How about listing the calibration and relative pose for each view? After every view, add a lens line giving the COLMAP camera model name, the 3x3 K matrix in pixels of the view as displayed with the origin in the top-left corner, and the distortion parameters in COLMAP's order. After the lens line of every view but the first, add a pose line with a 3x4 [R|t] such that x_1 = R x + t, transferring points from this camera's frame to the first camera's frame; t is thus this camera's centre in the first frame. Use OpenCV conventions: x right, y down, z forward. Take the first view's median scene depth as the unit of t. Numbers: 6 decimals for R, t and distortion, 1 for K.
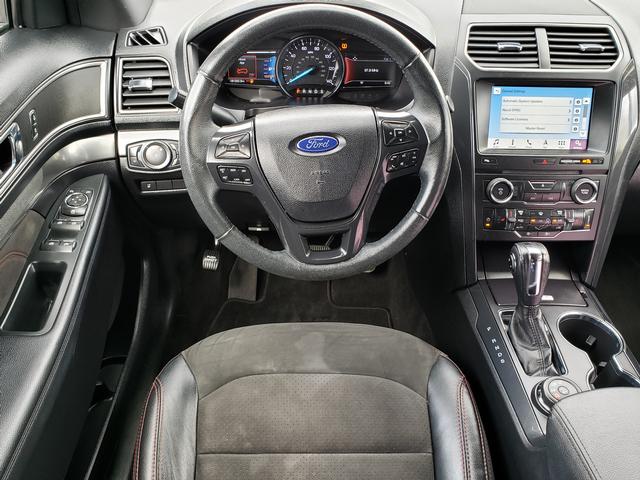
lens RADIAL K [[642.6, 0, 320.0], [0, 642.6, 240.0], [0, 0, 1]] dist [-0.002385, 0.004126]
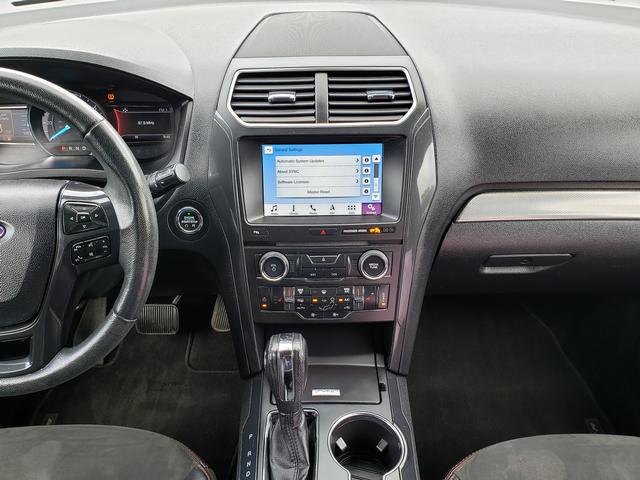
lens RADIAL K [[613.7, 0, 320.0], [0, 613.7, 258.7], [0, 0, 1]] dist [0.085930, -0.008609]
pose [[0.999673, -0.020600, -0.015141, 0.351735], [0.020824, 0.999673, 0.014826, -0.097689], [0.014830, -0.015136, 0.999775, 0.180732]]
